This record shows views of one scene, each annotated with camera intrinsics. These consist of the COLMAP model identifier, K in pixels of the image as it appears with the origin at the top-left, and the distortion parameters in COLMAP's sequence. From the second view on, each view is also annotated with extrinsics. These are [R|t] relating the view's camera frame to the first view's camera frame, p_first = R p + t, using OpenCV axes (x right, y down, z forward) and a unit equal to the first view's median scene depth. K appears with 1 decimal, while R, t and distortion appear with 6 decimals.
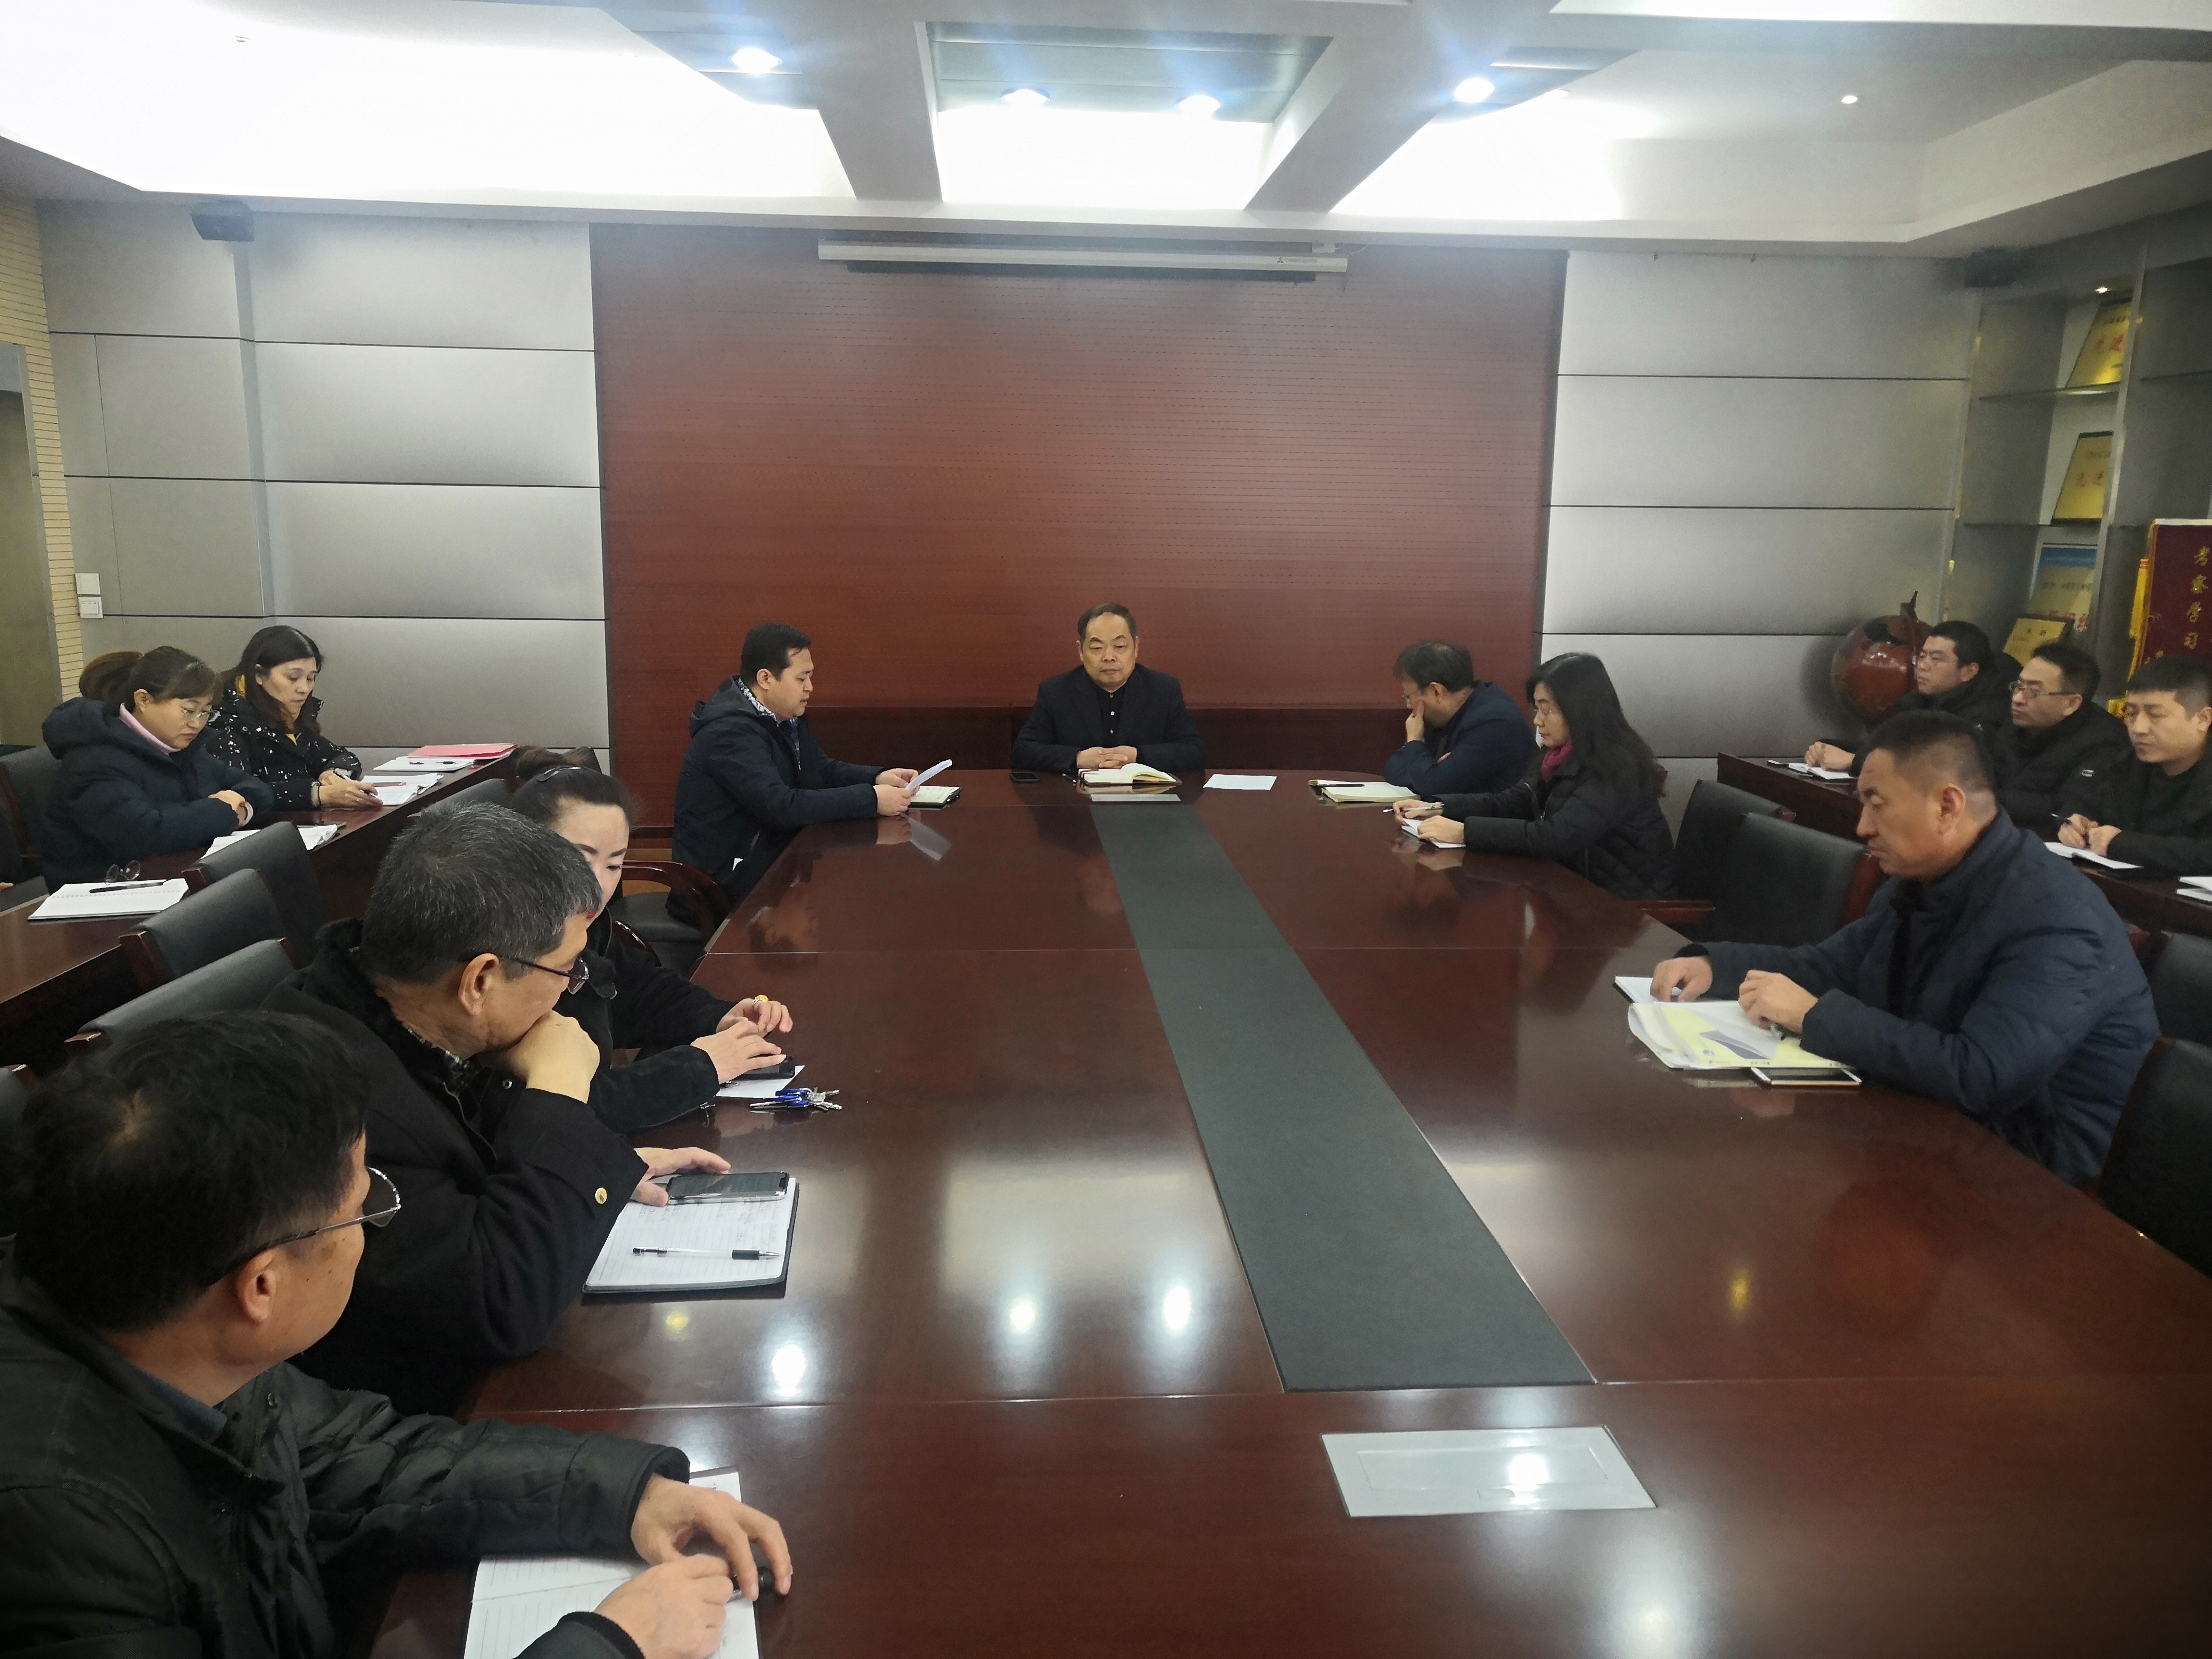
lens RADIAL K [[1702.6, 0, 1109.2], [0, 1702.6, 864.7], [0, 0, 1]] dist [-0.032108, 0.065068]
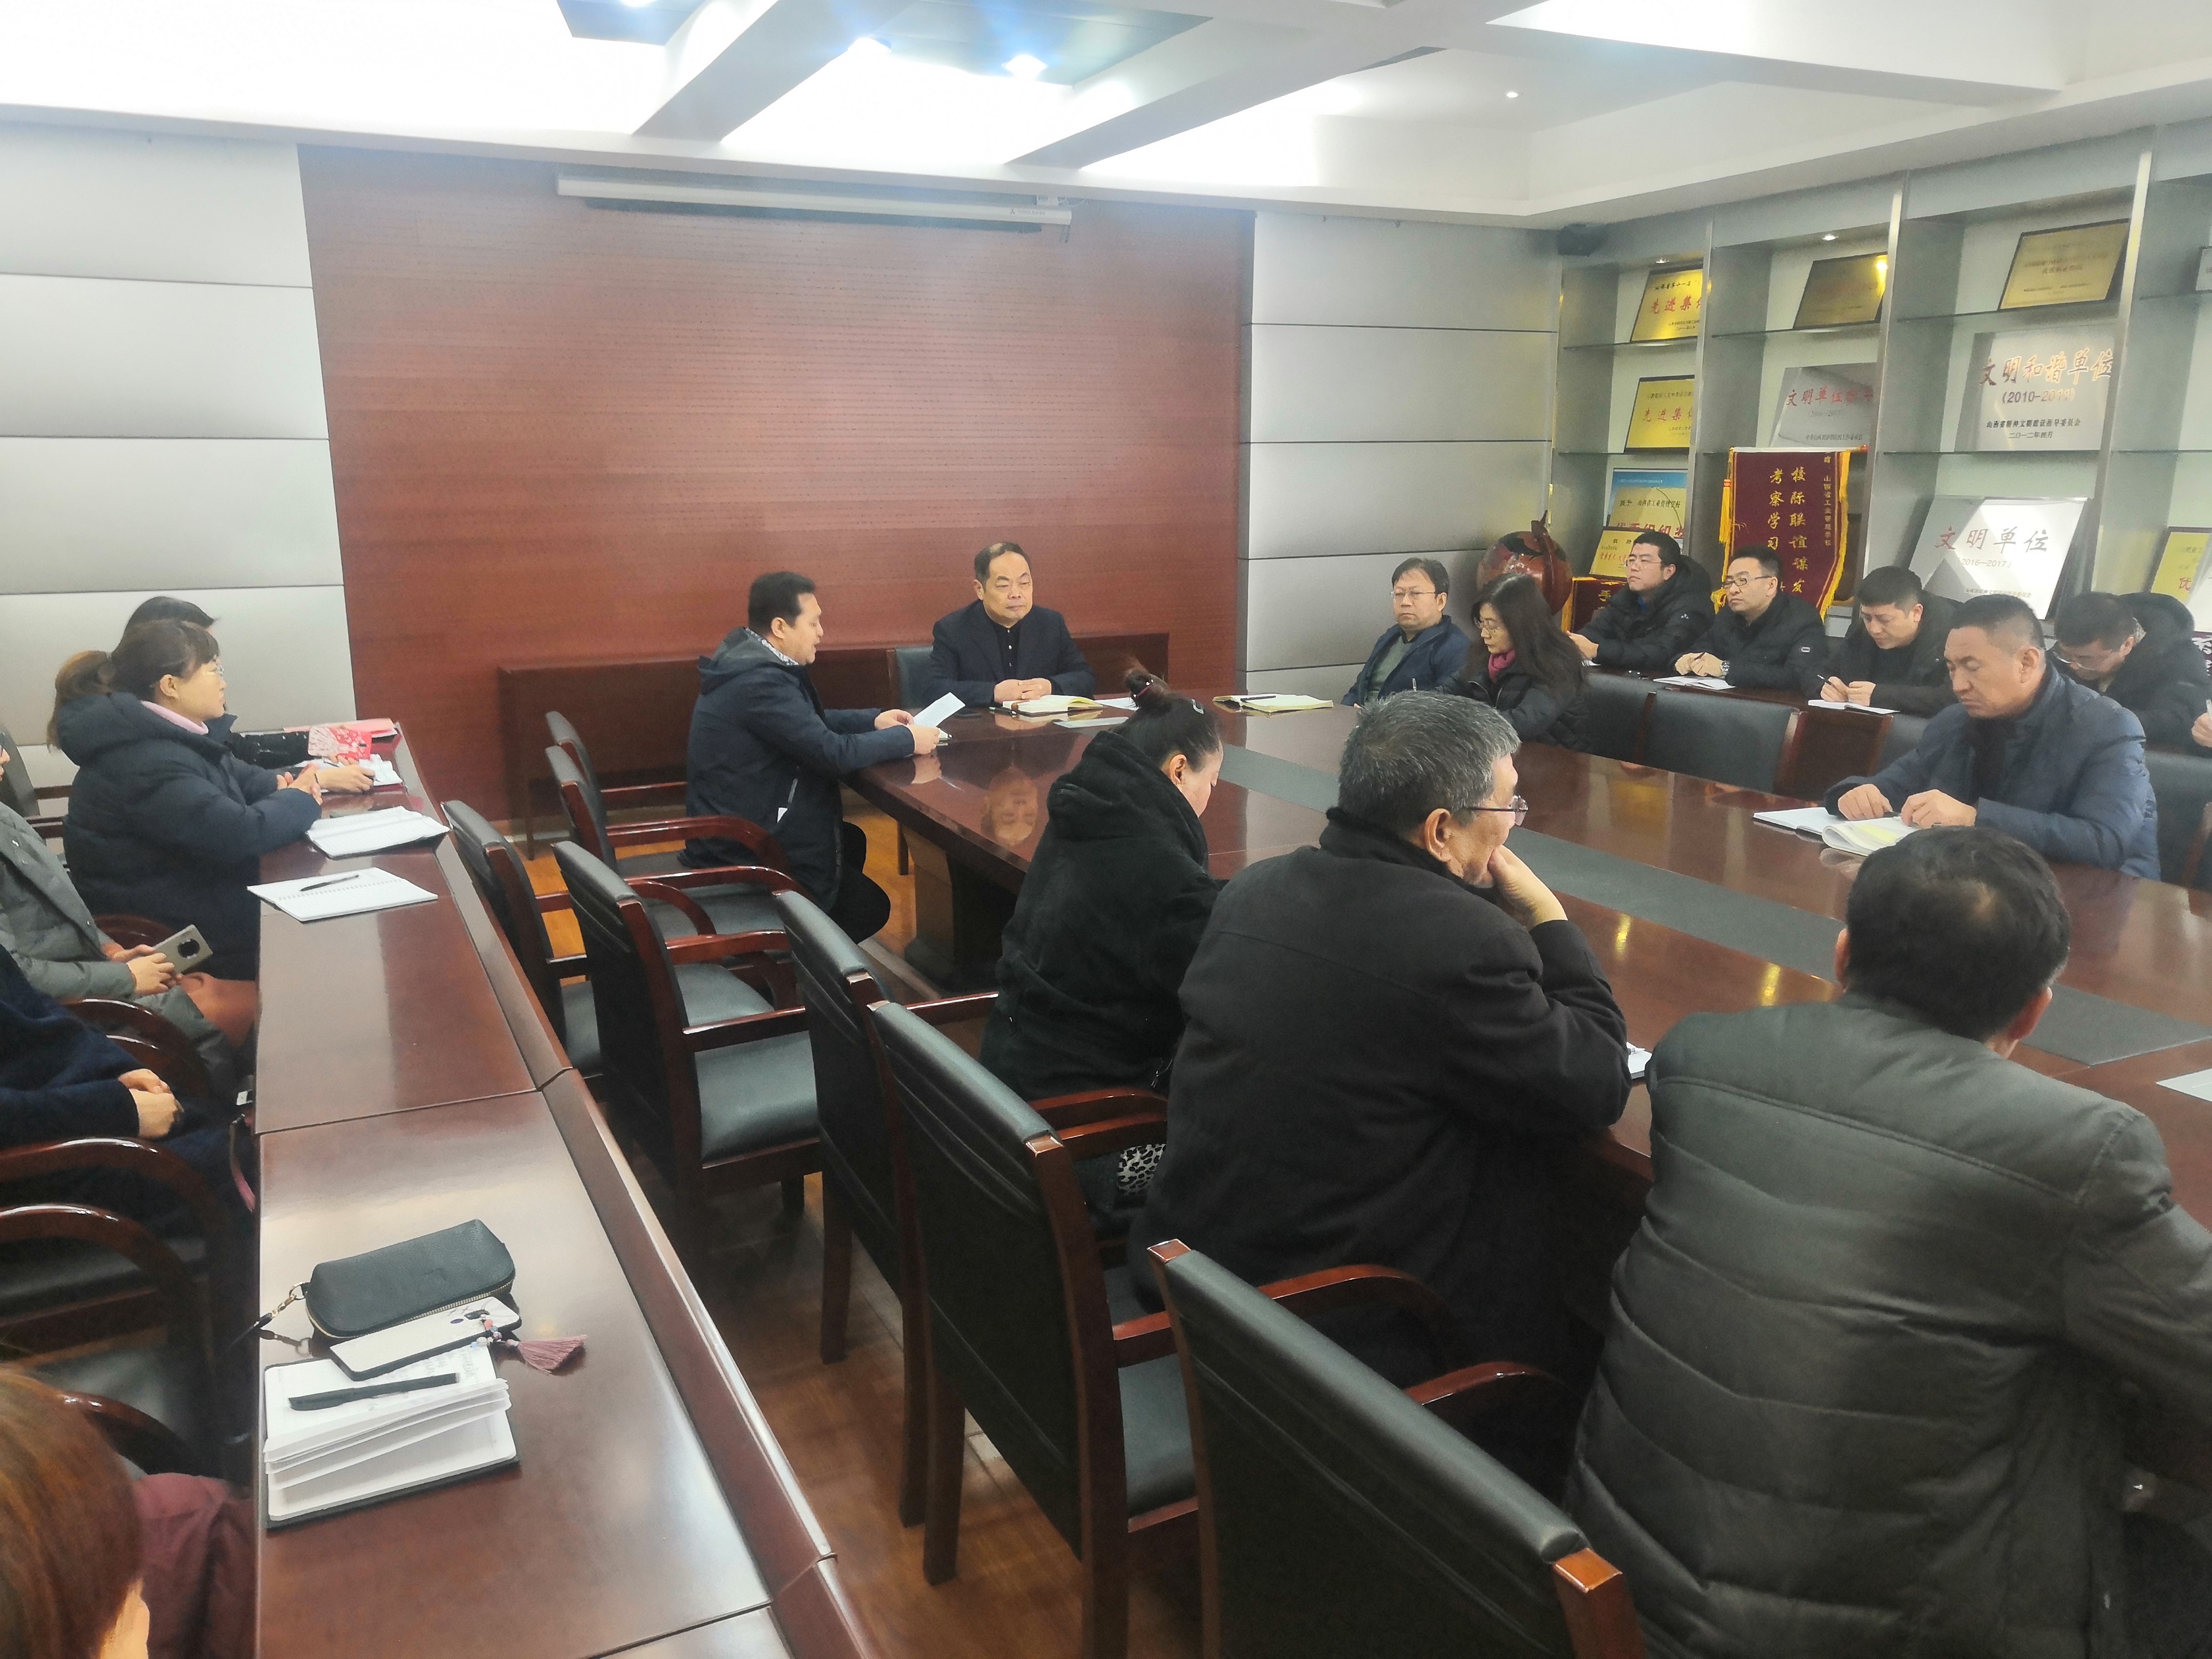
lens RADIAL K [[1702.6, 0, 1109.2], [0, 1702.6, 864.7], [0, 0, 1]] dist [-0.032108, 0.065068]
pose [[0.927119, -0.104149, 0.360004, -0.281975], [0.091571, 0.994447, 0.051869, -0.003483], [-0.363407, -0.015123, 0.931508, -0.005715]]
